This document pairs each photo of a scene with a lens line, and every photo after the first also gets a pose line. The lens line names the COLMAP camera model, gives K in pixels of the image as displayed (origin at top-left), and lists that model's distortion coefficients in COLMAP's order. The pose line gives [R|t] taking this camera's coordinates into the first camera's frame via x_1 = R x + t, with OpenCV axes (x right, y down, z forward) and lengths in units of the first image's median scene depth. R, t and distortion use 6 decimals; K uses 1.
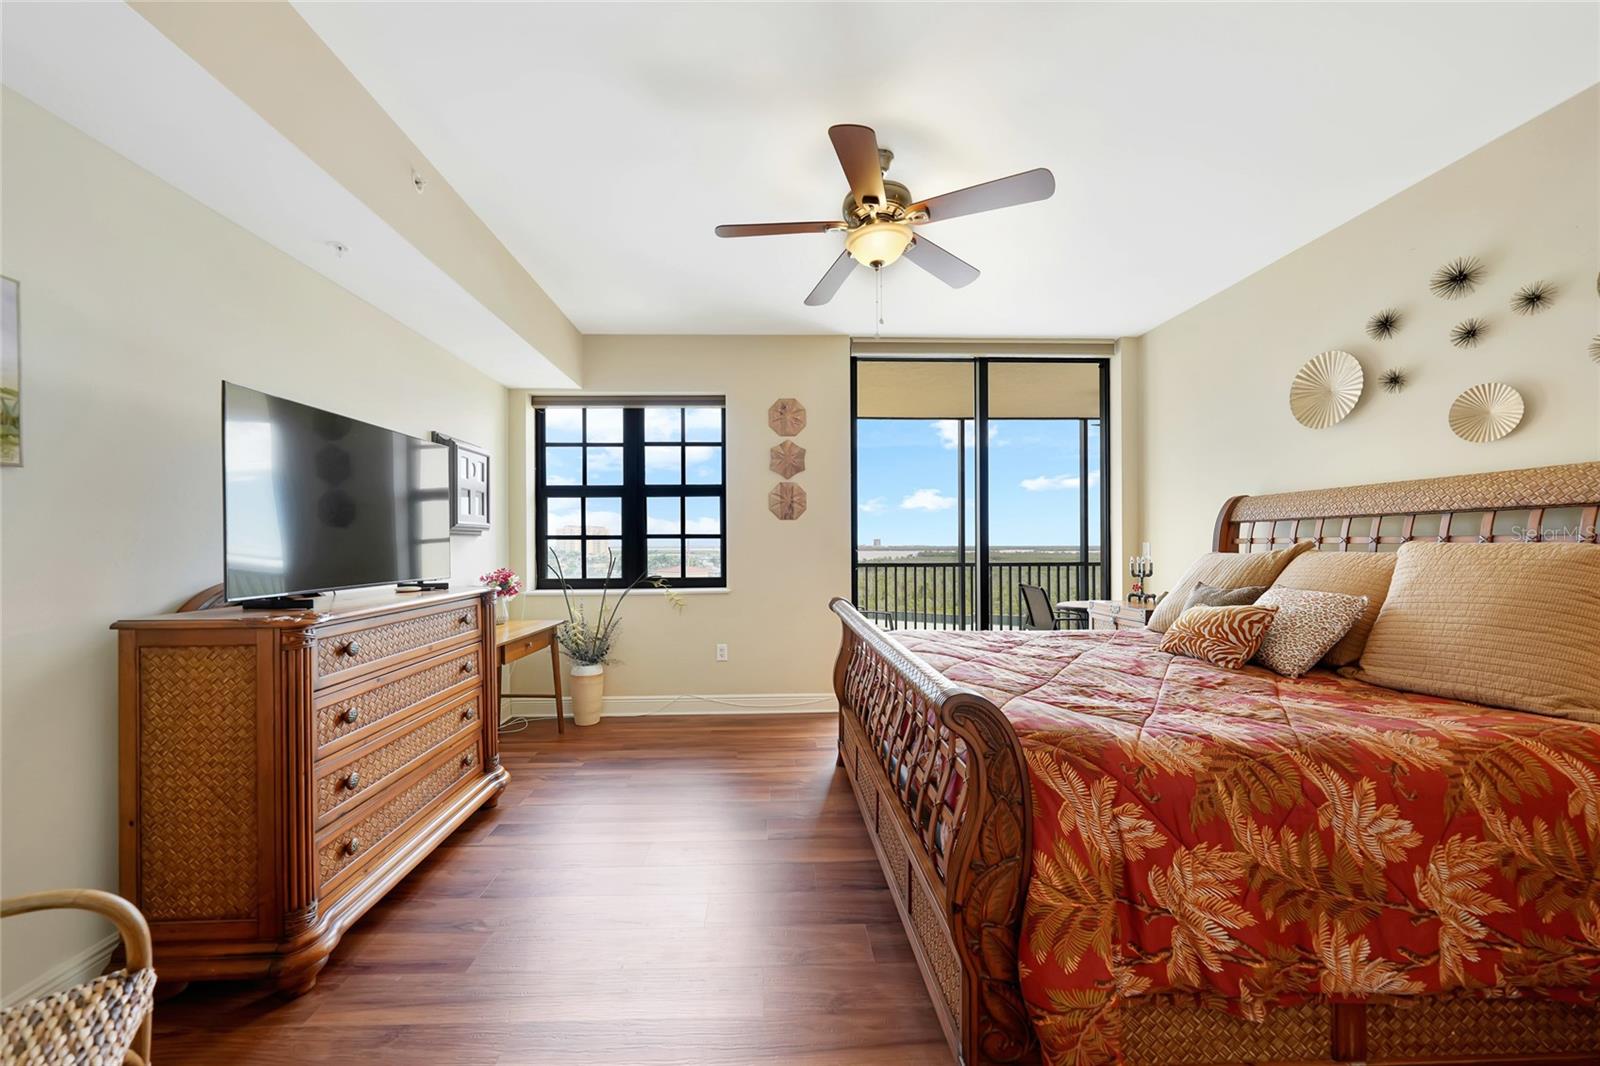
lens RADIAL K [[562.1, 0, 776.5], [0, 562.1, 543.3], [0, 0, 1]] dist [-0.004285, 0.001346]
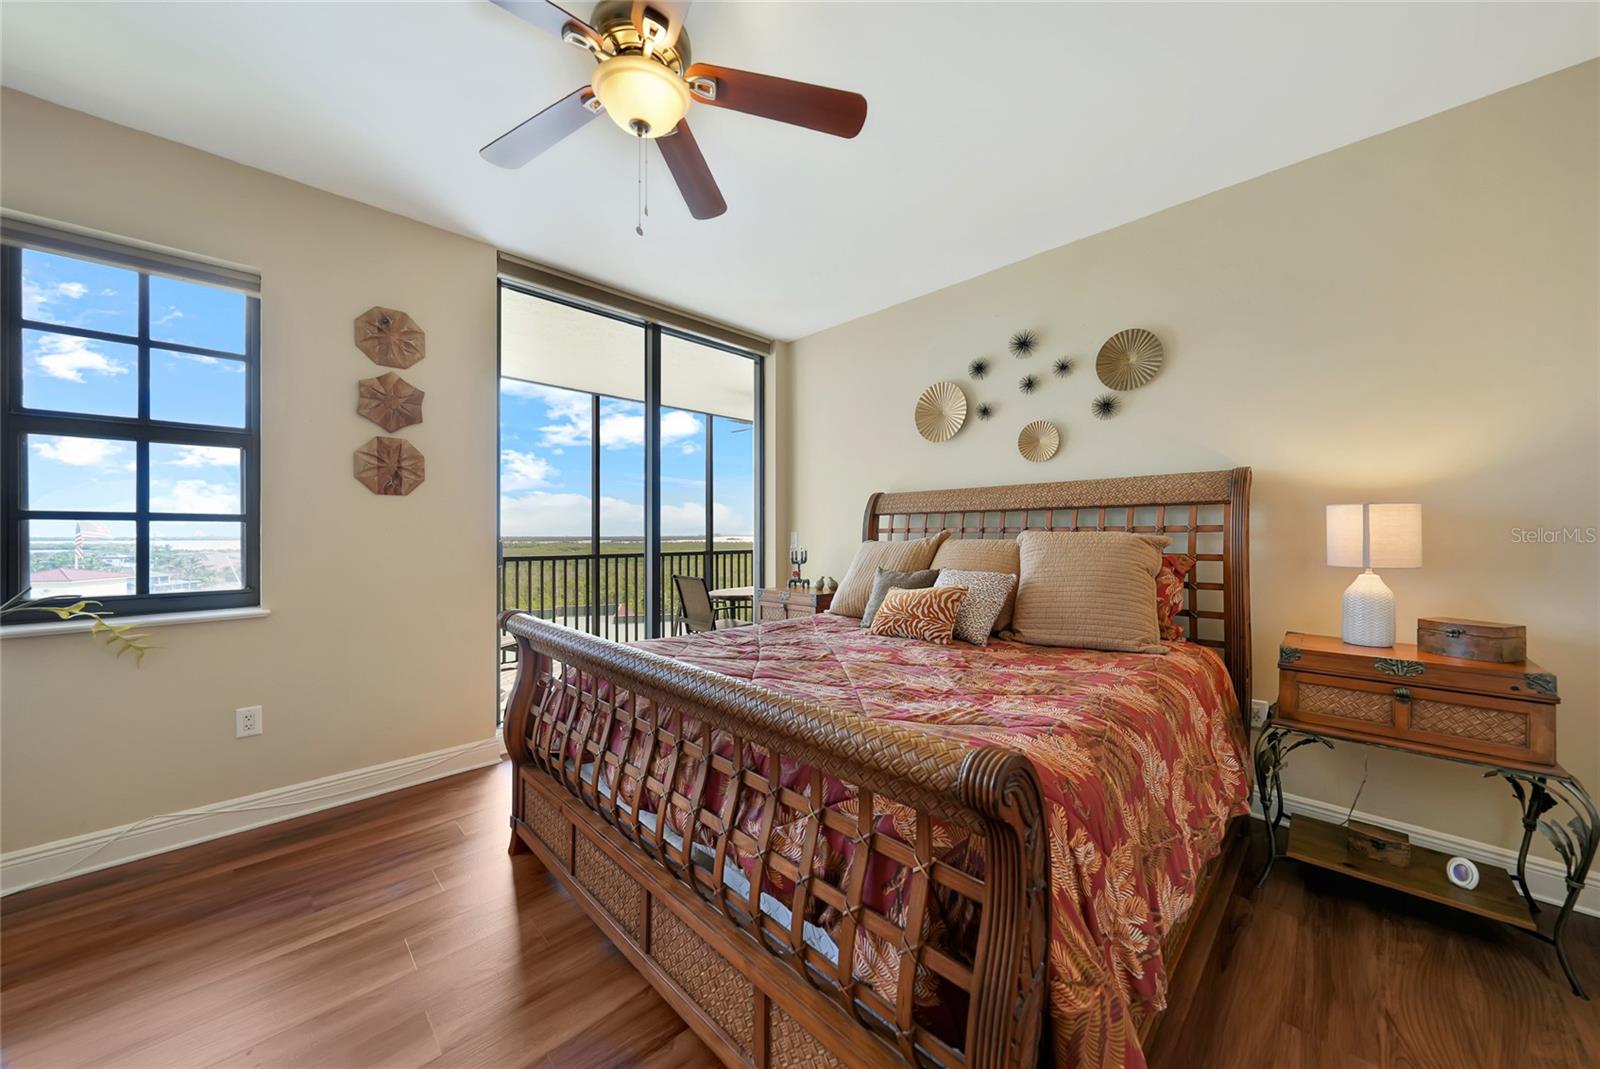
lens RADIAL K [[562.1, 0, 801.6], [0, 562.1, 531.2], [0, 0, 1]] dist [-0.004285, 0.001346]
pose [[0.724660, 0.005613, 0.689084, -0.135519], [-0.002314, 0.999981, -0.005712, 0.005073], [-0.689103, 0.002545, 0.724659, 0.324224]]
